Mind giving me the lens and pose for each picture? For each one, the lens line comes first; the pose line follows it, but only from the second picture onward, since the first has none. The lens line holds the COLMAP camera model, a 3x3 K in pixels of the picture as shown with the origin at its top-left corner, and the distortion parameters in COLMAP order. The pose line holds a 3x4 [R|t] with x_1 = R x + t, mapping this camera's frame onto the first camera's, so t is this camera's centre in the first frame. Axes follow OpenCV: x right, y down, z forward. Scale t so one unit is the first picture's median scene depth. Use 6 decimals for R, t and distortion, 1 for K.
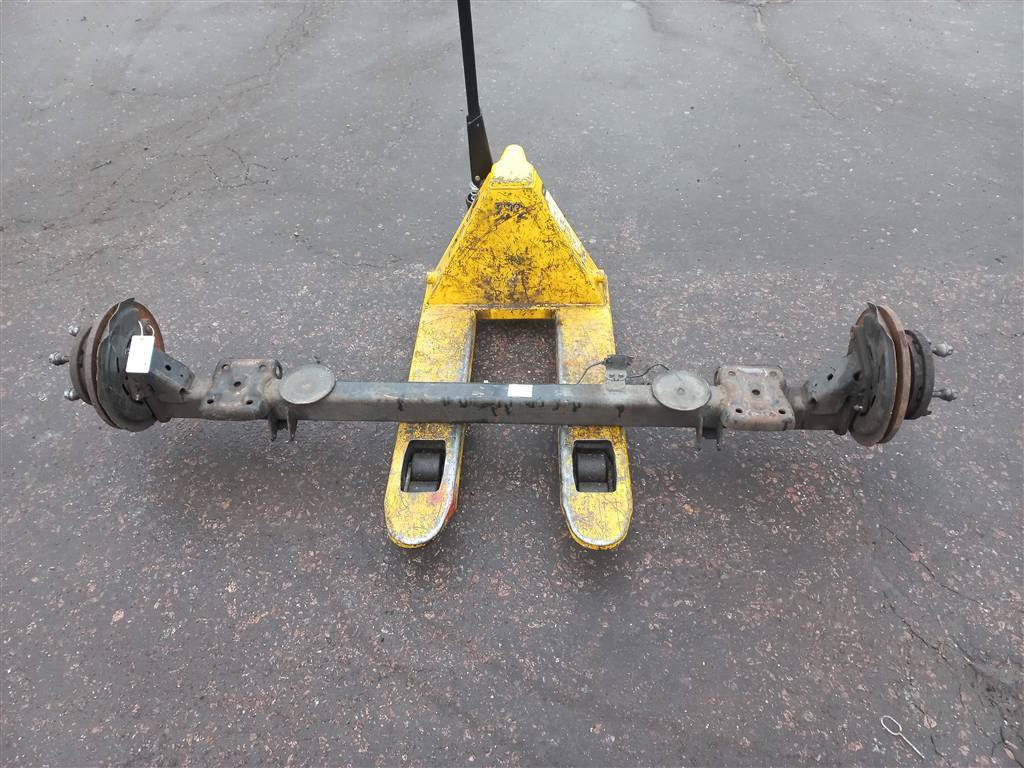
lens RADIAL K [[711.5, 0, 512.7], [0, 711.5, 370.3], [0, 0, 1]] dist [0.080284, -0.106151]
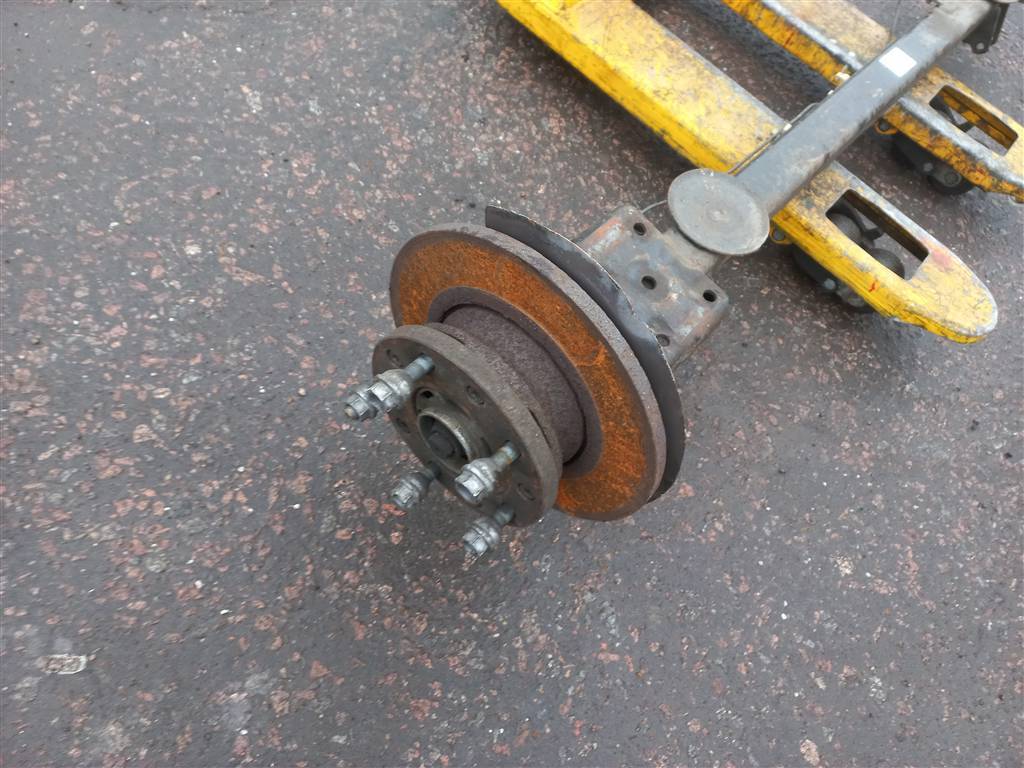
lens RADIAL K [[714.8, 0, 512.0], [0, 714.8, 384.0], [0, 0, 1]] dist [0.097976, -0.125437]
pose [[0.629151, -0.593759, 0.501616, -0.723984], [0.347369, 0.792097, 0.501913, -0.194421], [-0.695344, -0.141533, 0.704602, 0.748191]]
